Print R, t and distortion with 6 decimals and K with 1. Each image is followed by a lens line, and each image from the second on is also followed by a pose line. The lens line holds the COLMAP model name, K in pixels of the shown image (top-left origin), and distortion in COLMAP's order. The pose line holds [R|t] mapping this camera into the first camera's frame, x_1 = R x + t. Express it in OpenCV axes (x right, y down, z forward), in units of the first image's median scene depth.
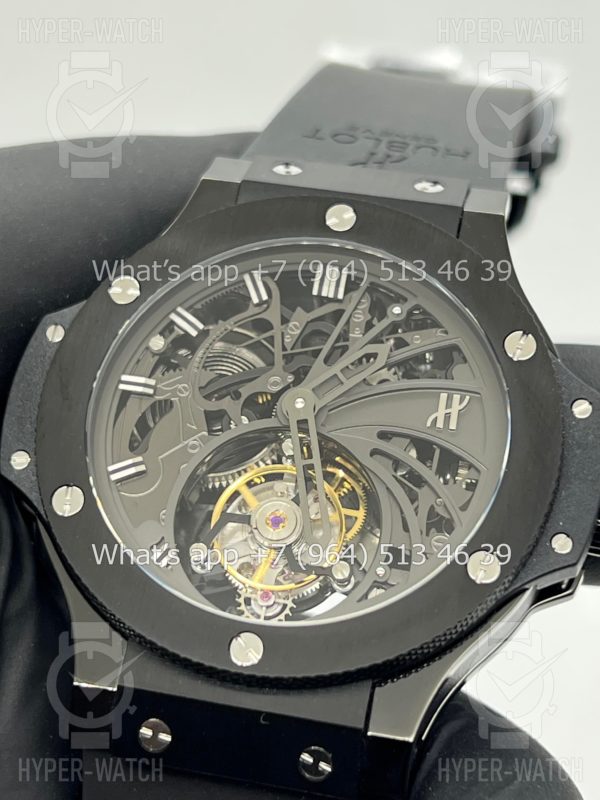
lens RADIAL K [[1801.0, 0, 298.4], [0, 1801.0, 400.9], [0, 0, 1]] dist [0.161822, 0.000000]
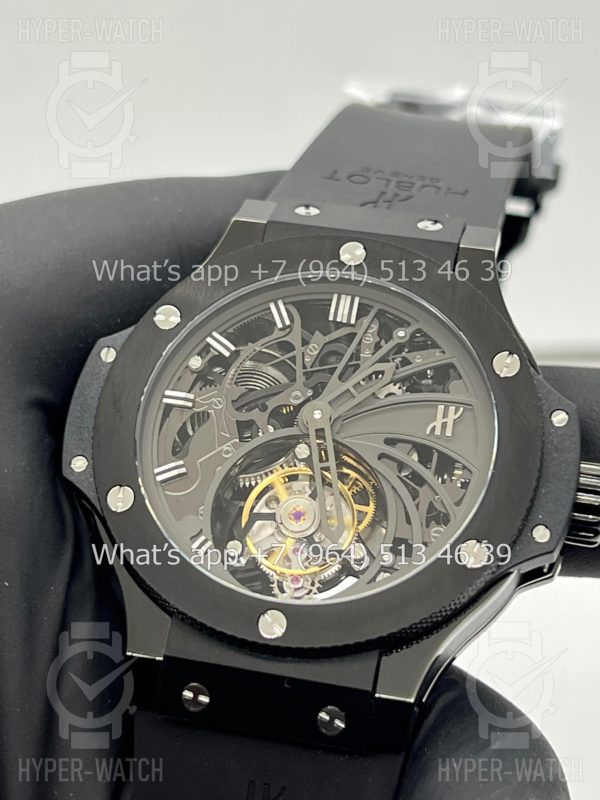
lens RADIAL K [[1801.0, 0, 299.7], [0, 1801.0, 397.8], [0, 0, 1]] dist [0.161822, 0.000000]
pose [[0.999749, -0.004828, -0.021886, 0.014603], [0.004940, 0.999975, 0.005070, -0.015199], [0.021861, -0.005177, 0.999748, -0.165926]]
